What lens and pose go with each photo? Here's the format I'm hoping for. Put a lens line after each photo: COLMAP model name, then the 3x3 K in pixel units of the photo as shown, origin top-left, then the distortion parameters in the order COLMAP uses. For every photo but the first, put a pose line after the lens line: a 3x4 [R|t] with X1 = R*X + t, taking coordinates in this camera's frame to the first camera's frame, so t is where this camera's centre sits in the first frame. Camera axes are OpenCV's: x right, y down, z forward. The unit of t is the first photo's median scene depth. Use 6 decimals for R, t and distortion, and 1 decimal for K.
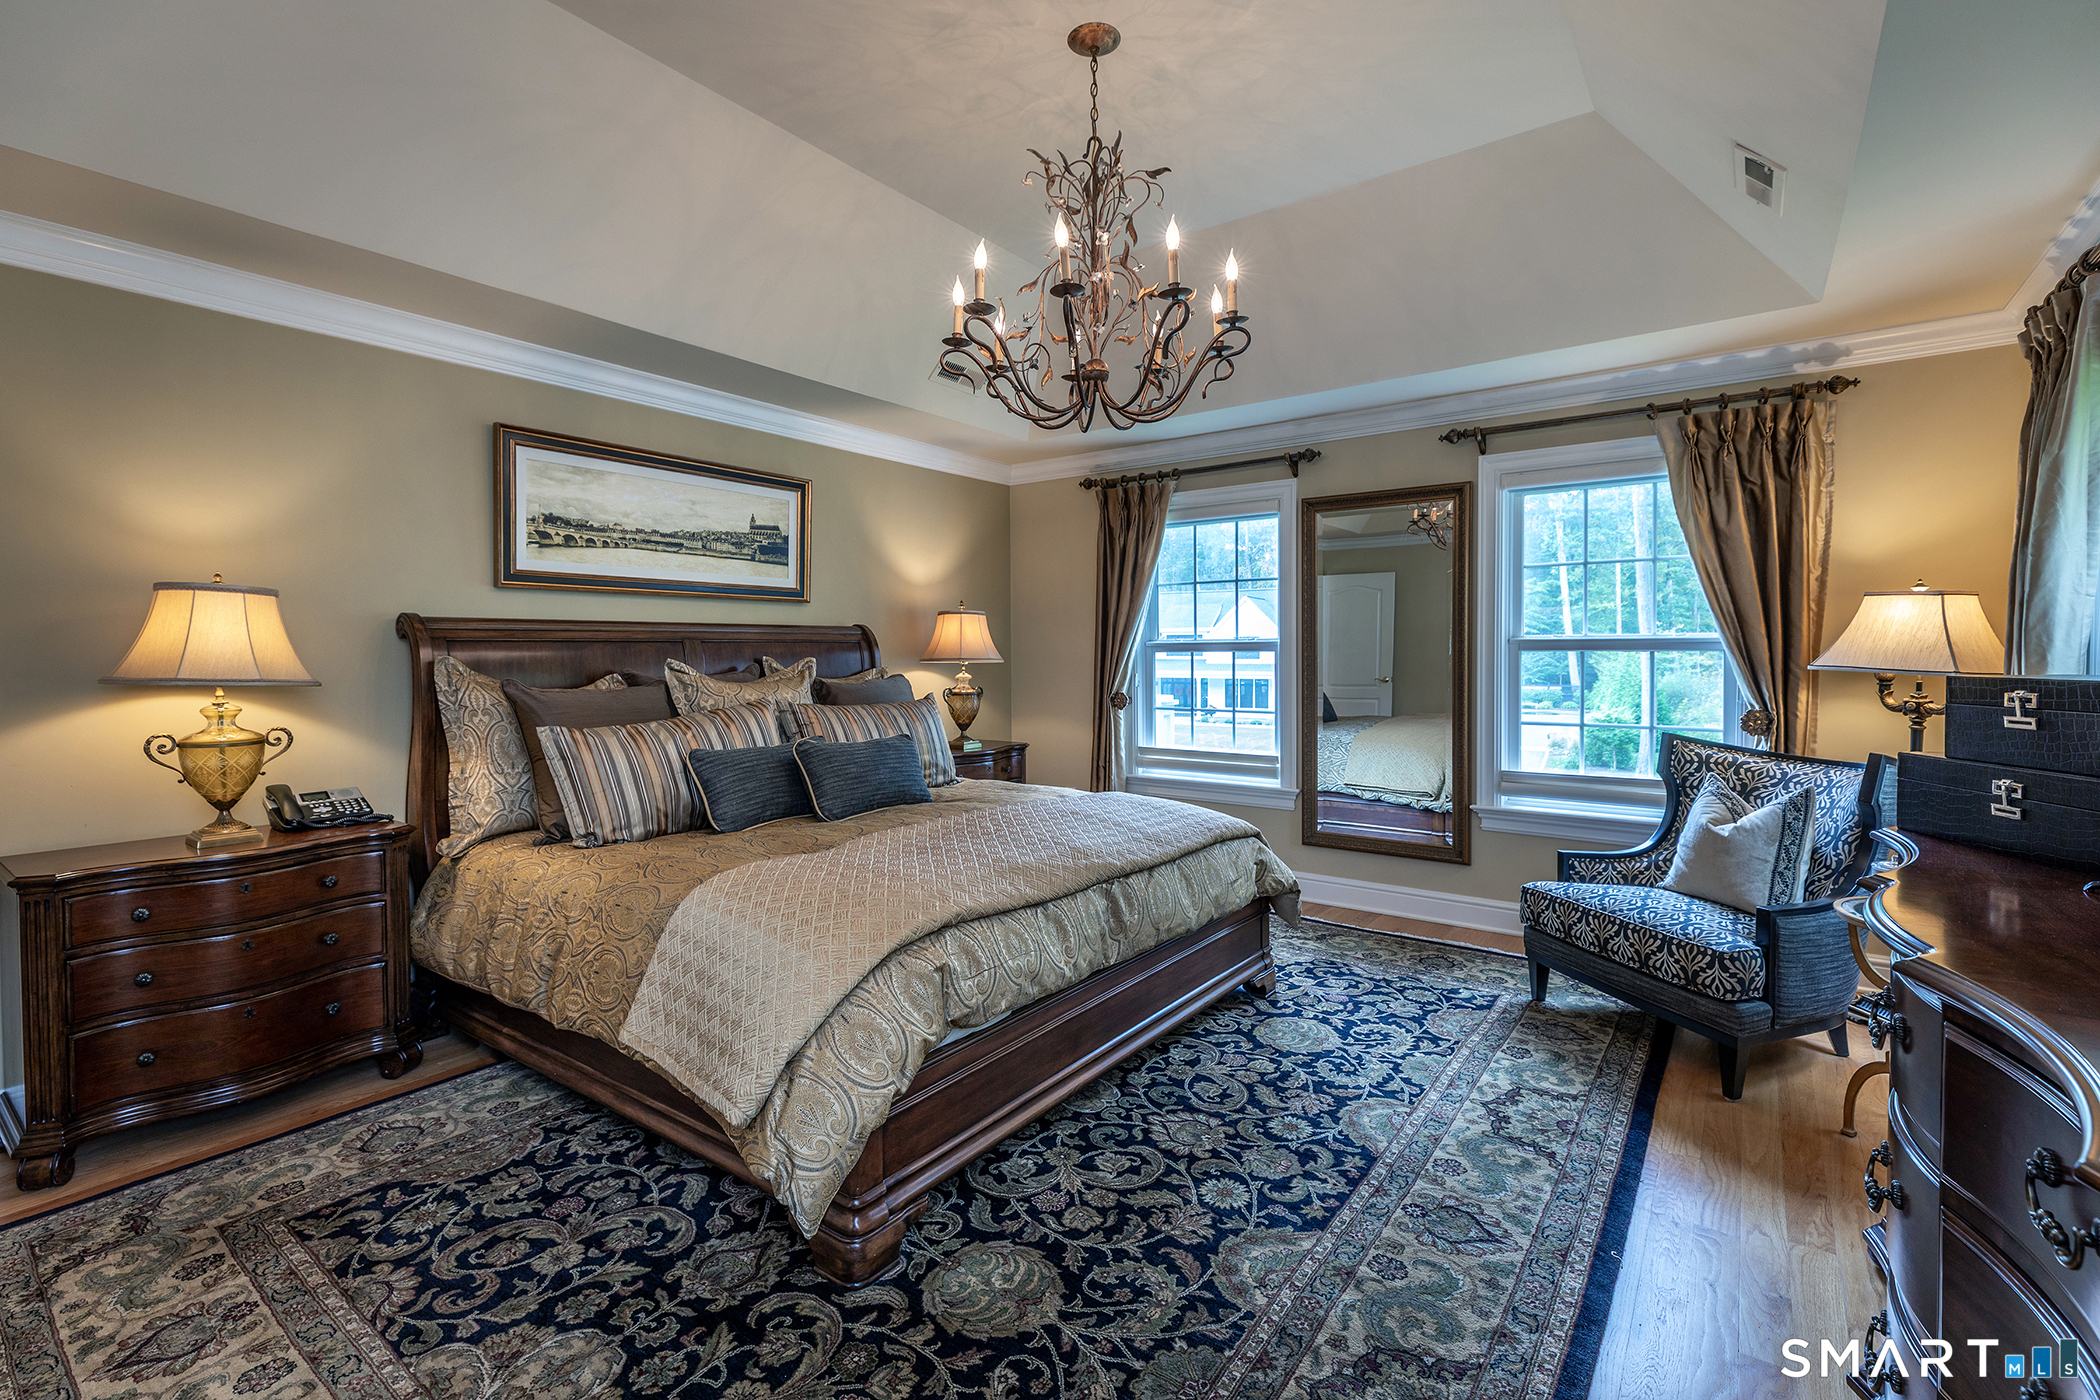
lens RADIAL K [[954.3, 0, 1054.9], [0, 954.3, 664.1], [0, 0, 1]] dist [0.015543, 0.000219]
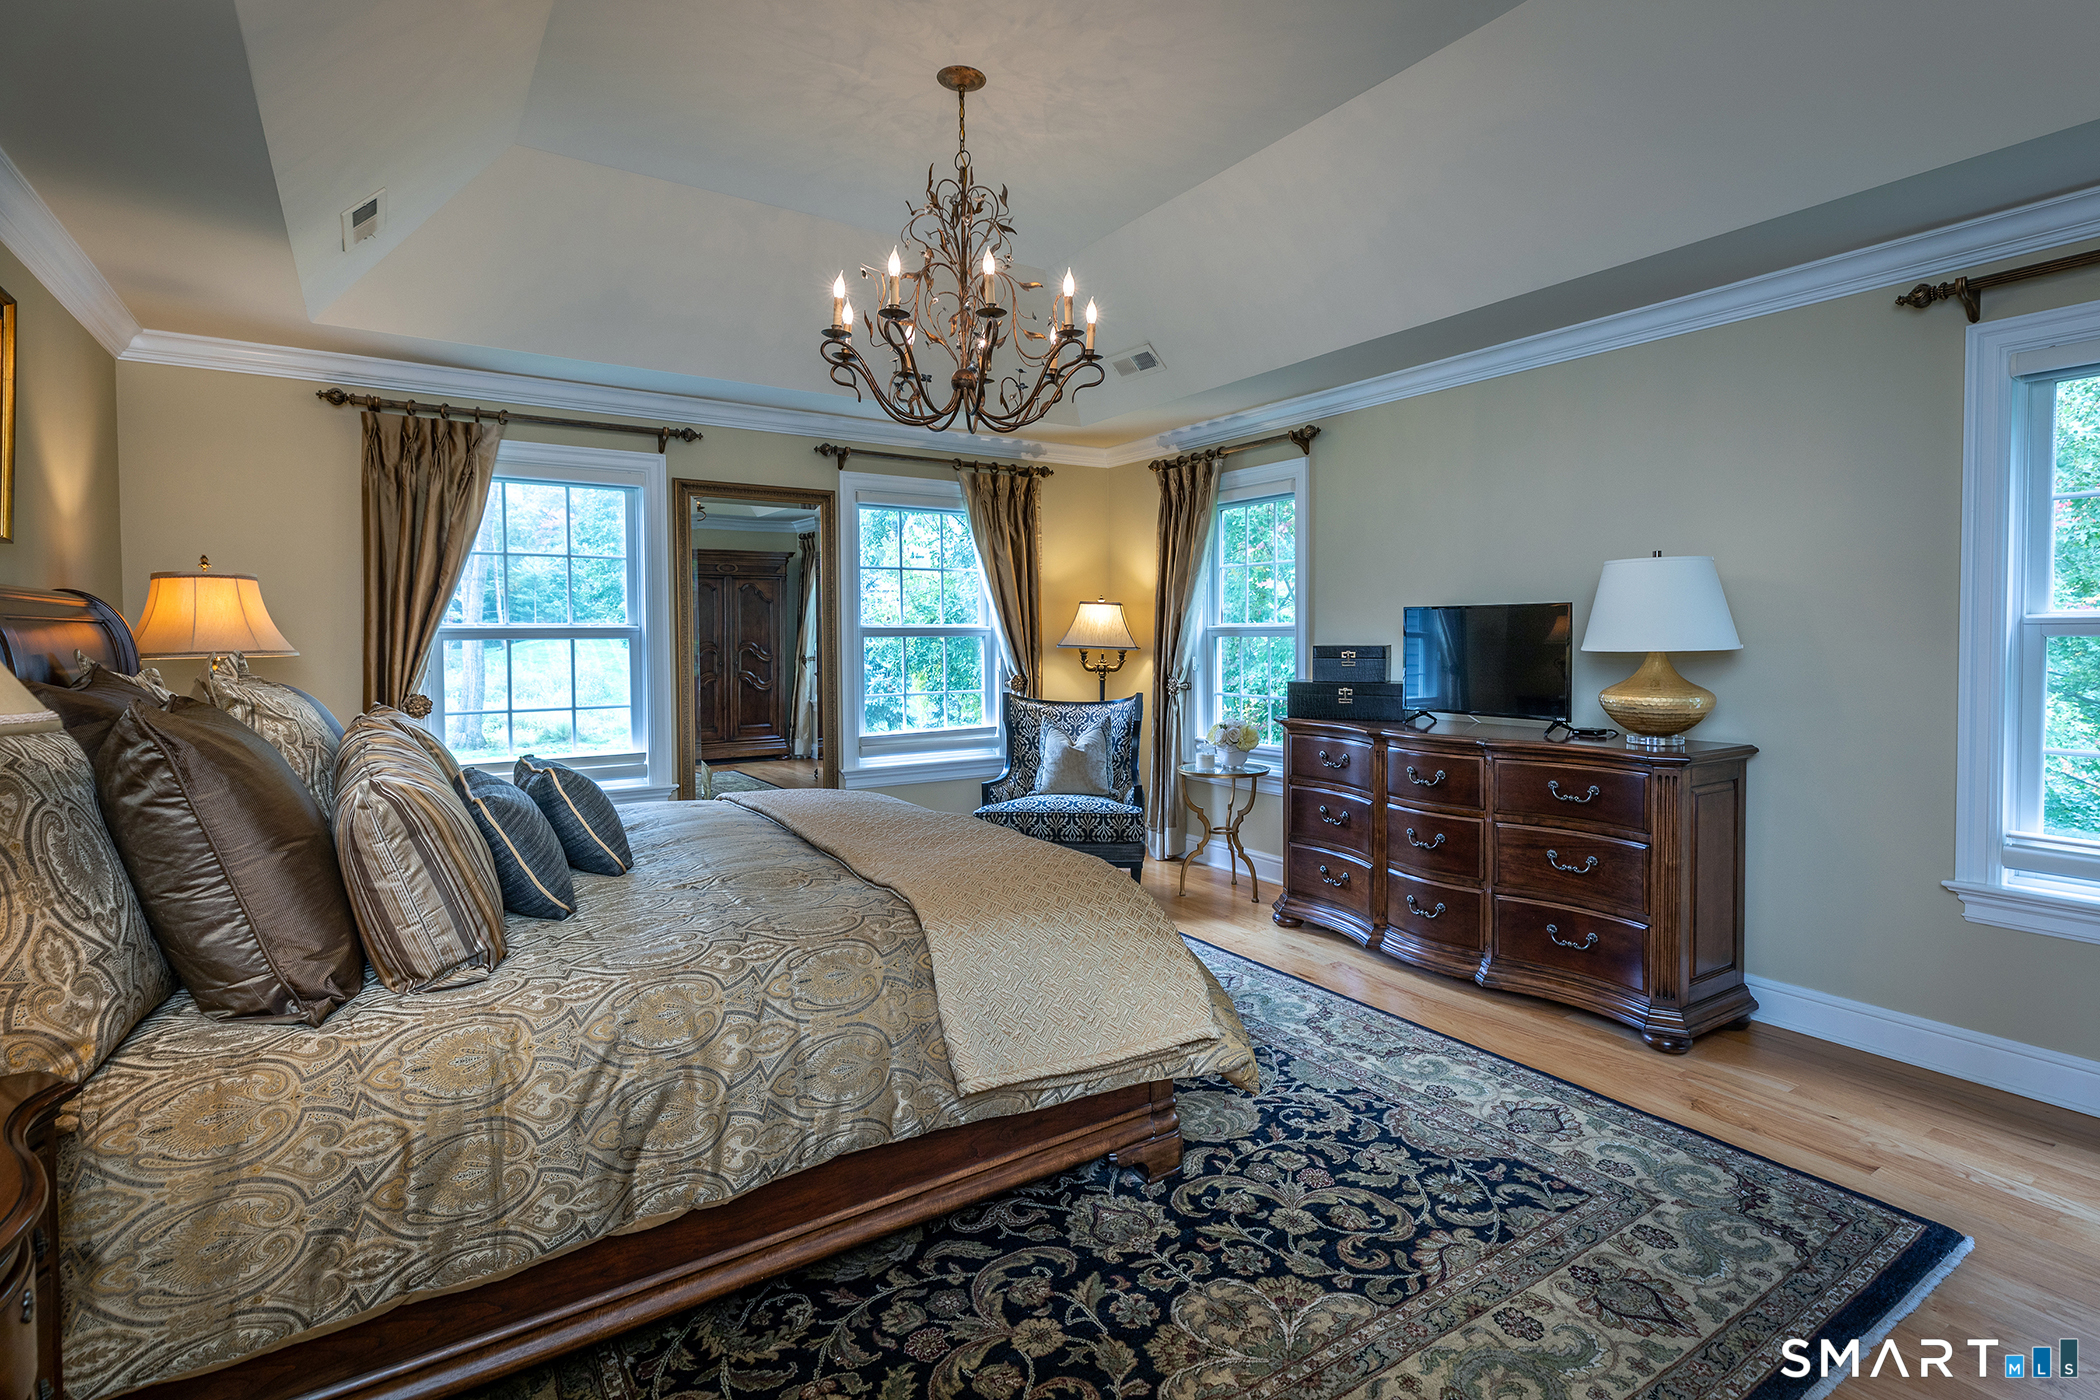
lens RADIAL K [[1037.1, 0, 1088.2], [0, 1037.1, 650.2], [0, 0, 1]] dist [0.005989, 0.000260]
pose [[0.311495, -0.012232, 0.950169, -1.157829], [0.016509, 0.999836, 0.007459, -0.004220], [-0.950105, 0.013362, 0.311645, 0.552720]]
